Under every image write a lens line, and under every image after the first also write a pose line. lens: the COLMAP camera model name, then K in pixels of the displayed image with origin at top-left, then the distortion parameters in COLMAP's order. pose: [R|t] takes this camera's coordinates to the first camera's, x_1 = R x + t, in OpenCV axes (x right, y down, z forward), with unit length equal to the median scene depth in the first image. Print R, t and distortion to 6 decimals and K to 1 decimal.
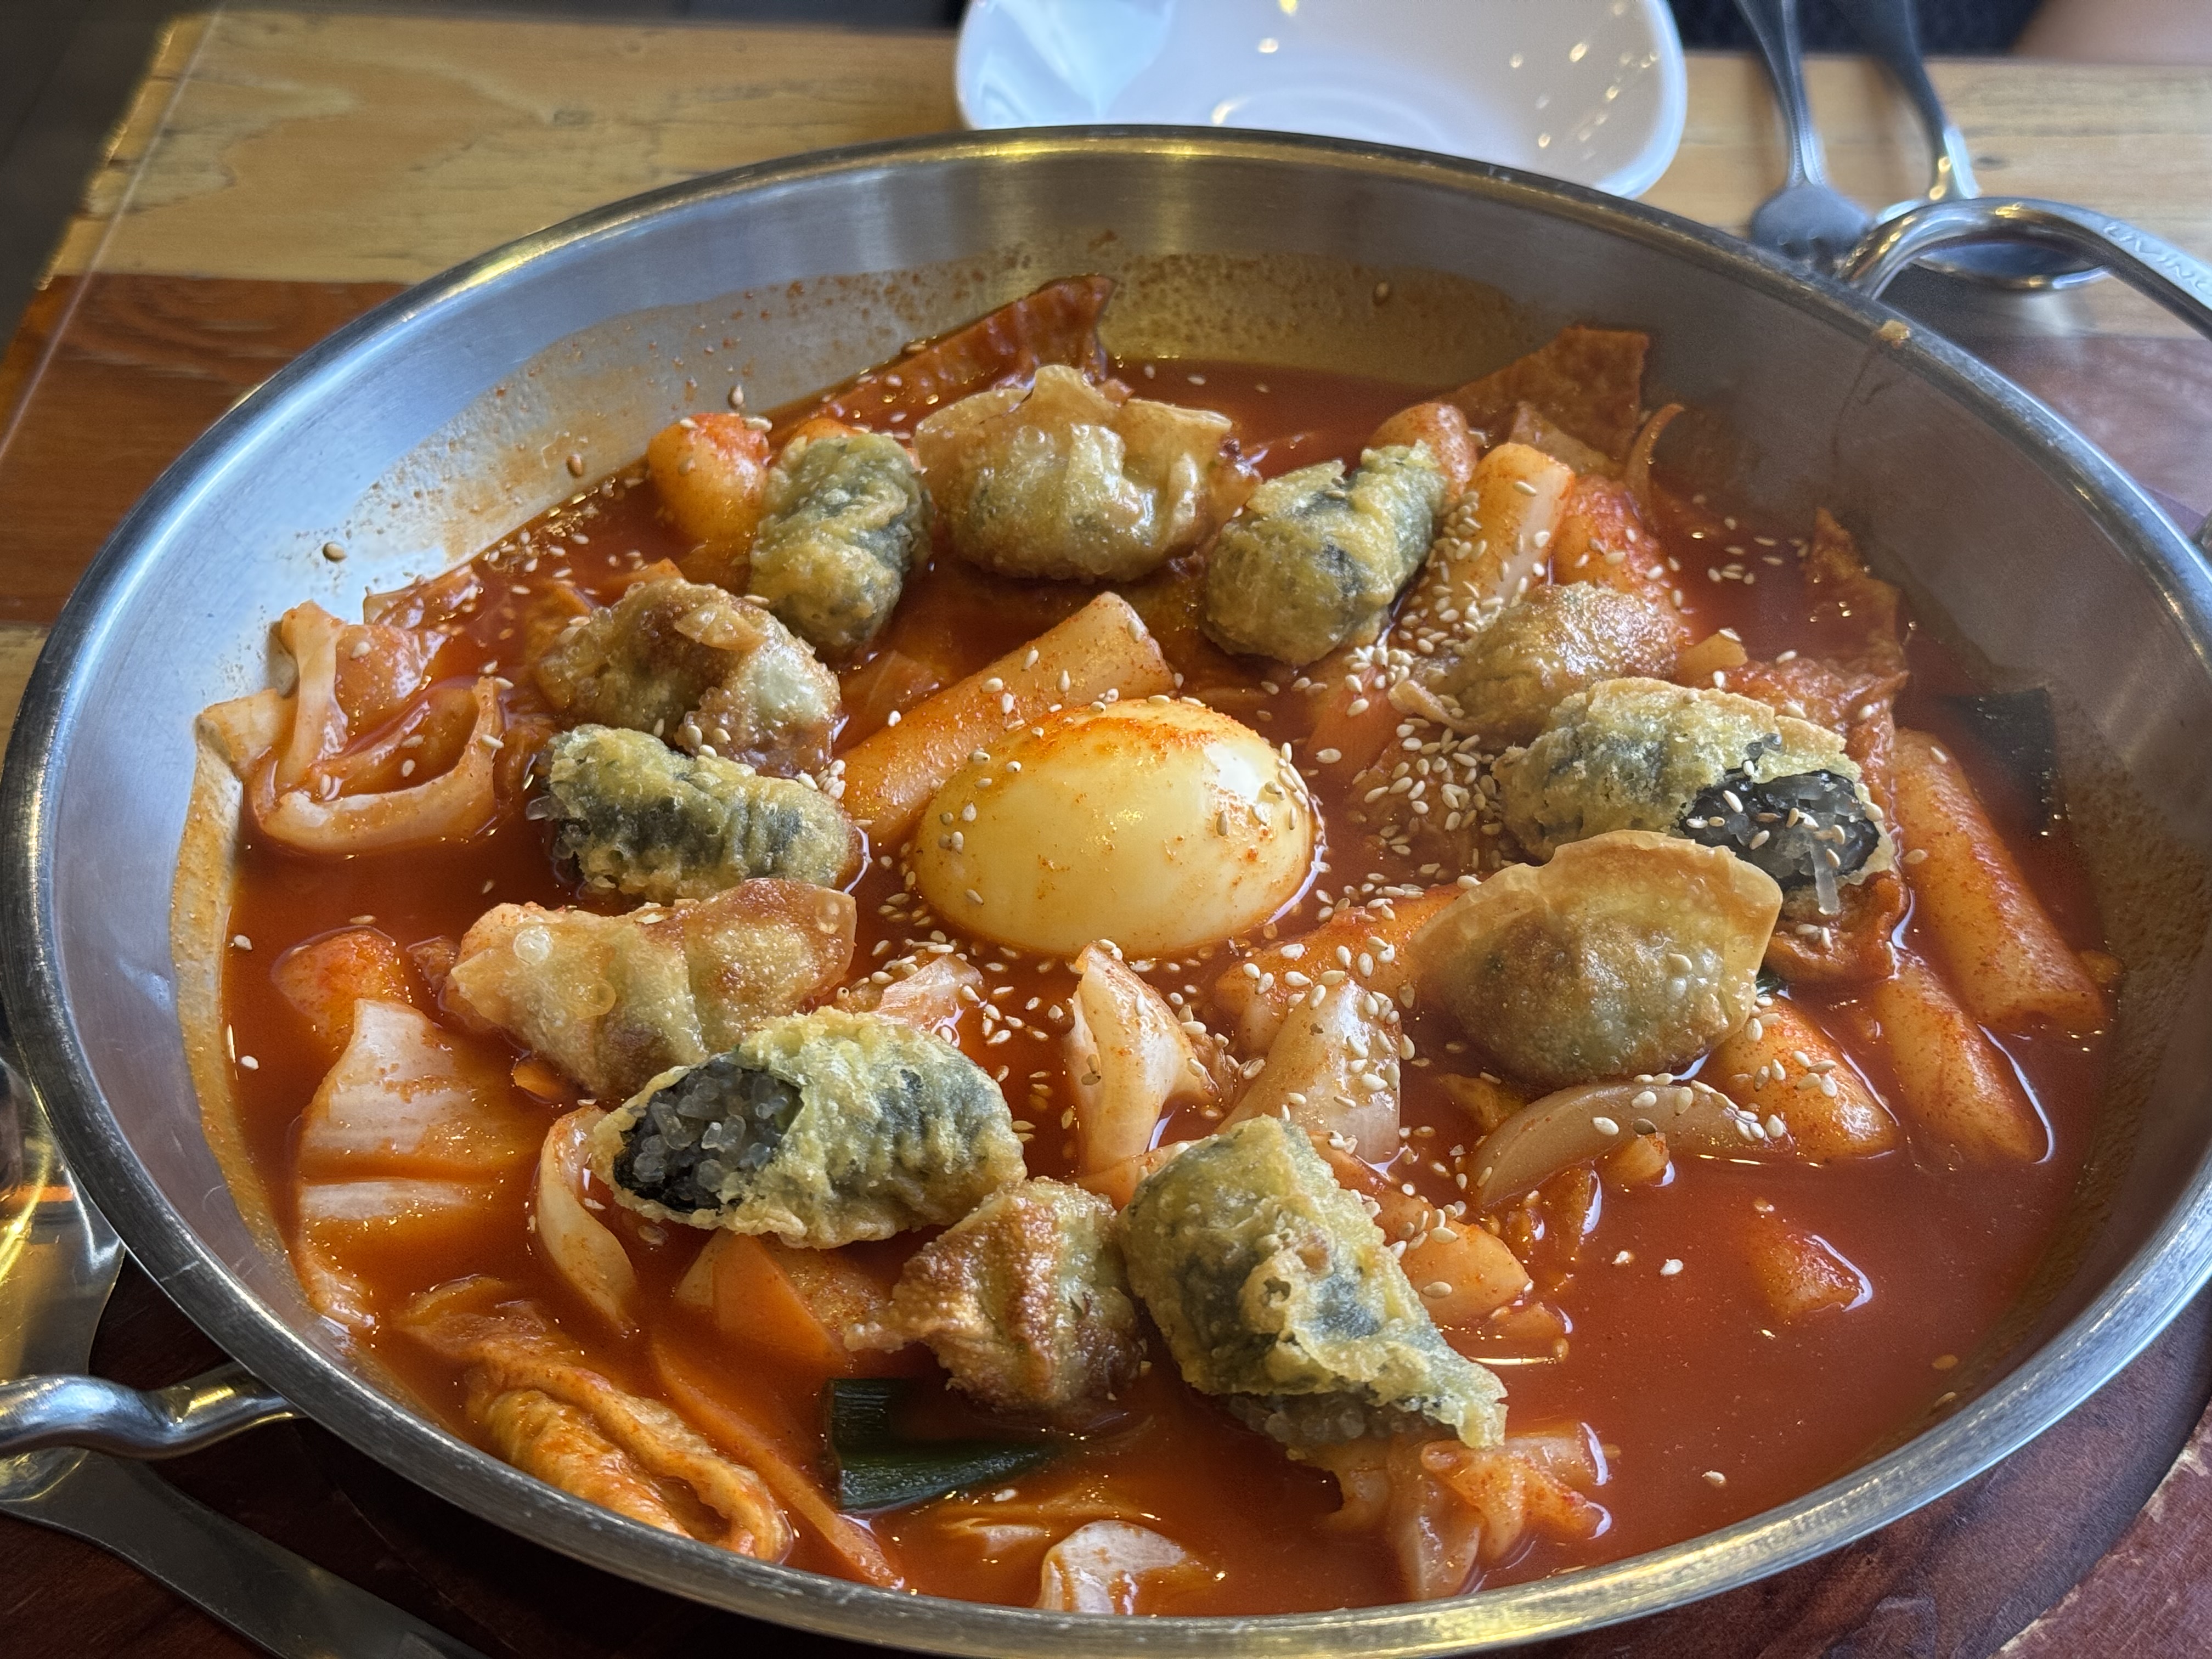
lens RADIAL K [[3090.1, 0, 1106.0], [0, 3090.1, 829.5], [0, 0, 1]] dist [0.177588, -0.408025]
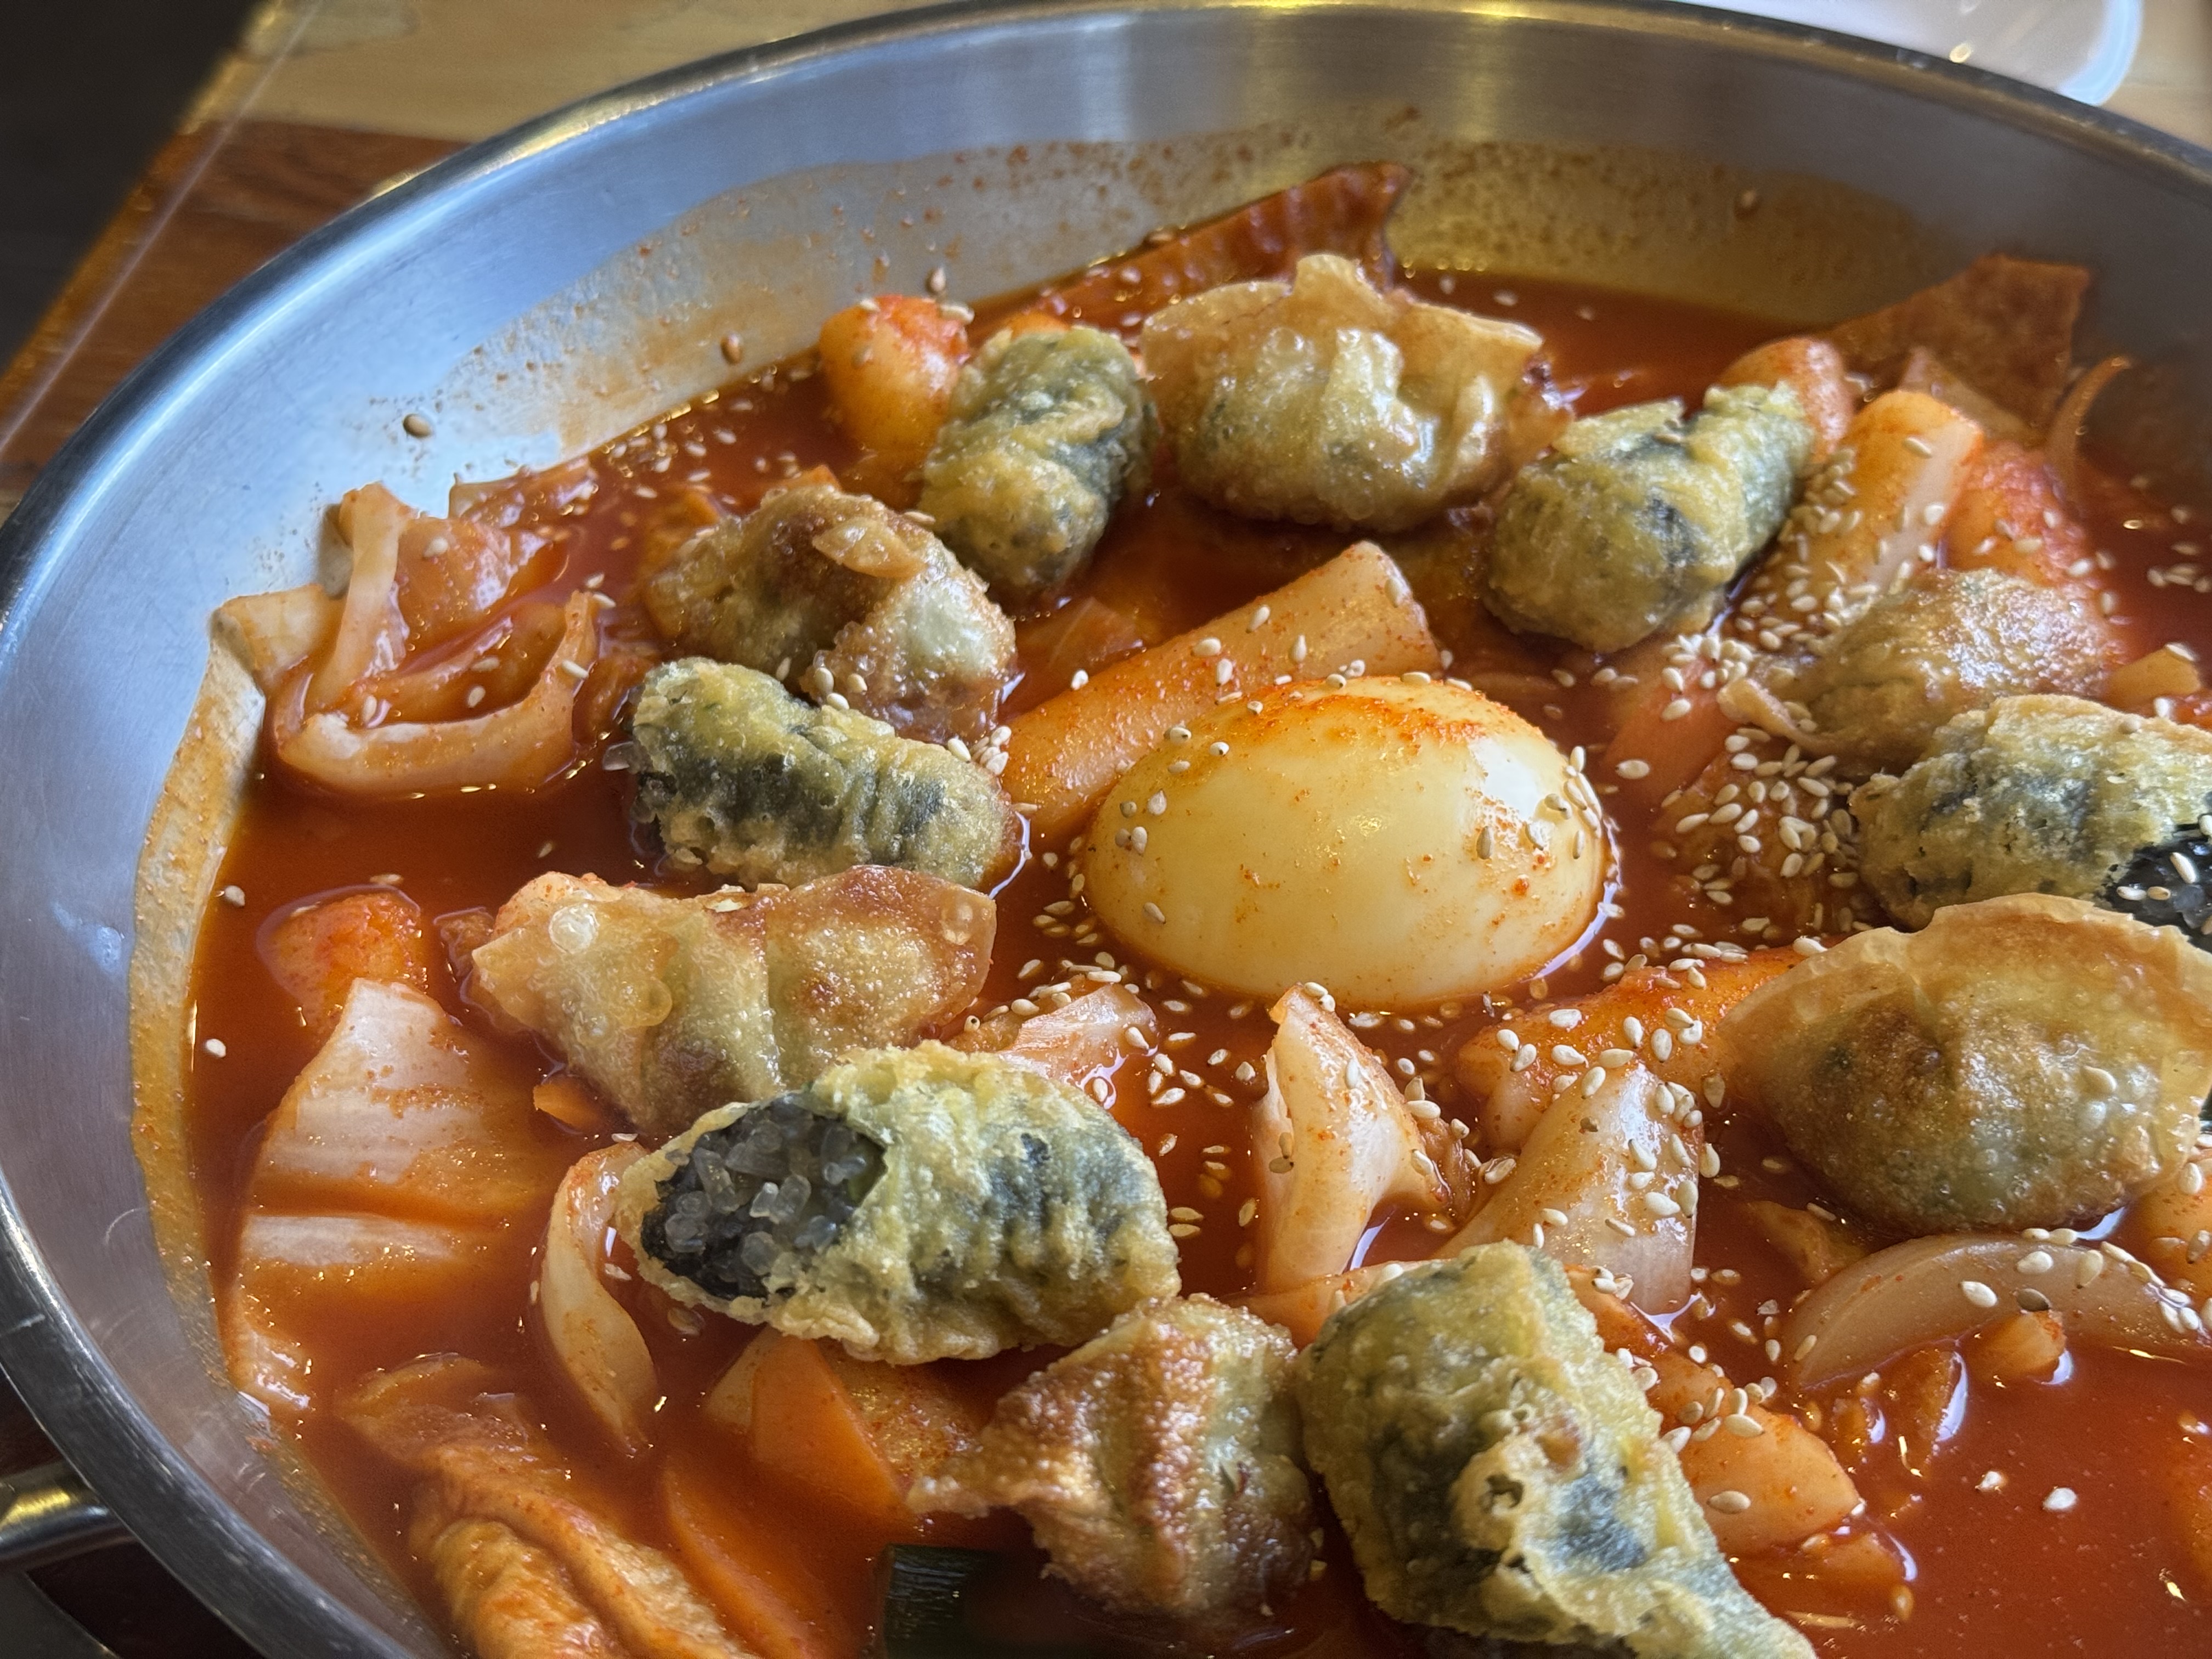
lens RADIAL K [[3090.1, 0, 1106.0], [0, 3090.1, 829.5], [0, 0, 1]] dist [0.177588, -0.408025]
pose [[0.992468, 0.078419, -0.094121, 0.016474], [-0.079131, 0.996857, -0.003850, 0.005021], [0.093523, 0.011269, 0.995553, 0.229733]]
